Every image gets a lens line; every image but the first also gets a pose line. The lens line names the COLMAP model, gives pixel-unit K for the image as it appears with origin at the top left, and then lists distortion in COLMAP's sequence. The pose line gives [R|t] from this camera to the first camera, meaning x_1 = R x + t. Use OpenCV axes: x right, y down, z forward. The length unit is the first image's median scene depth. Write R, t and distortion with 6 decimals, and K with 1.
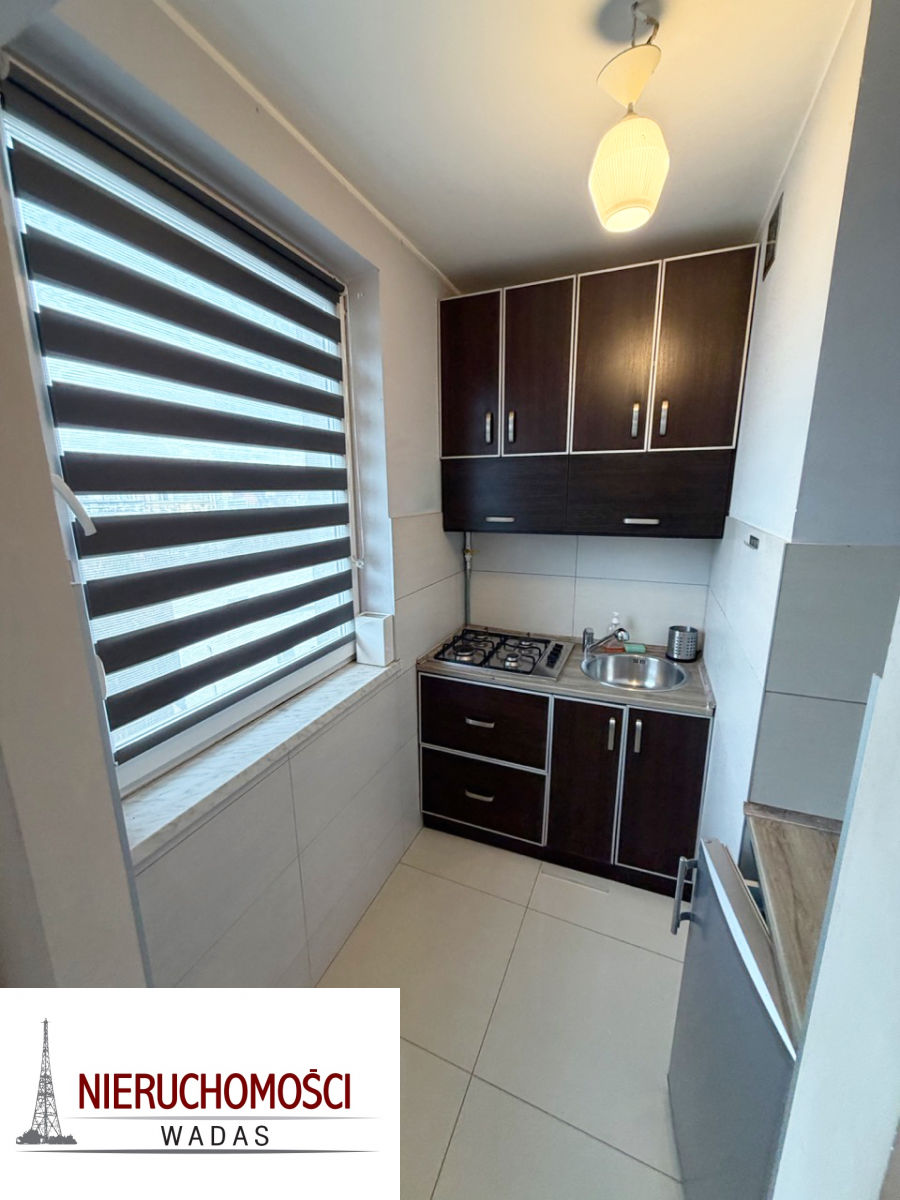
lens RADIAL K [[483.8, 0, 450.0], [0, 483.8, 600.0], [0, 0, 1]] dist [-0.000866, 0.000075]
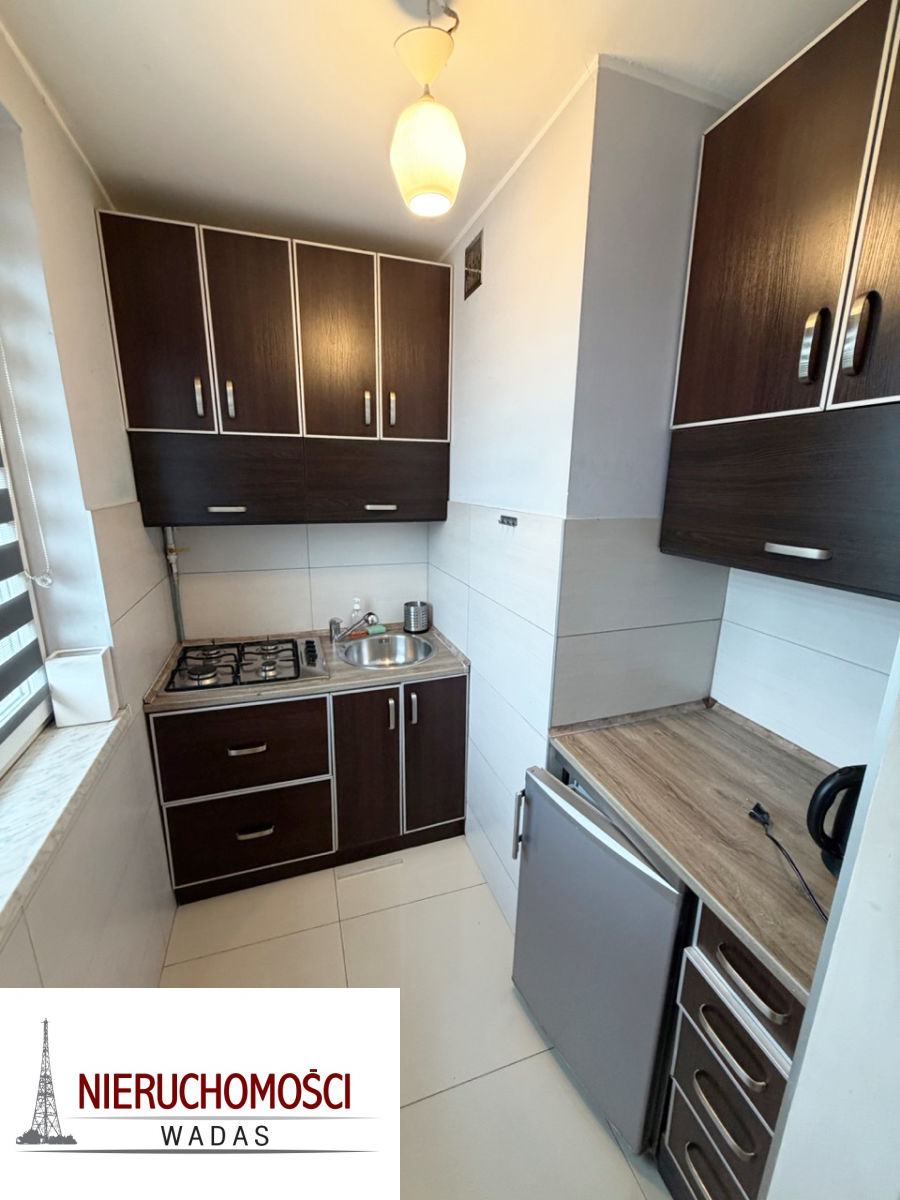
lens RADIAL K [[483.8, 0, 450.0], [0, 483.8, 600.0], [0, 0, 1]] dist [-0.000866, 0.000075]
pose [[0.735500, -0.149381, 0.660852, -0.196624], [0.134299, 0.988181, 0.073904, -0.020965], [-0.664081, 0.034395, 0.746869, 0.121252]]
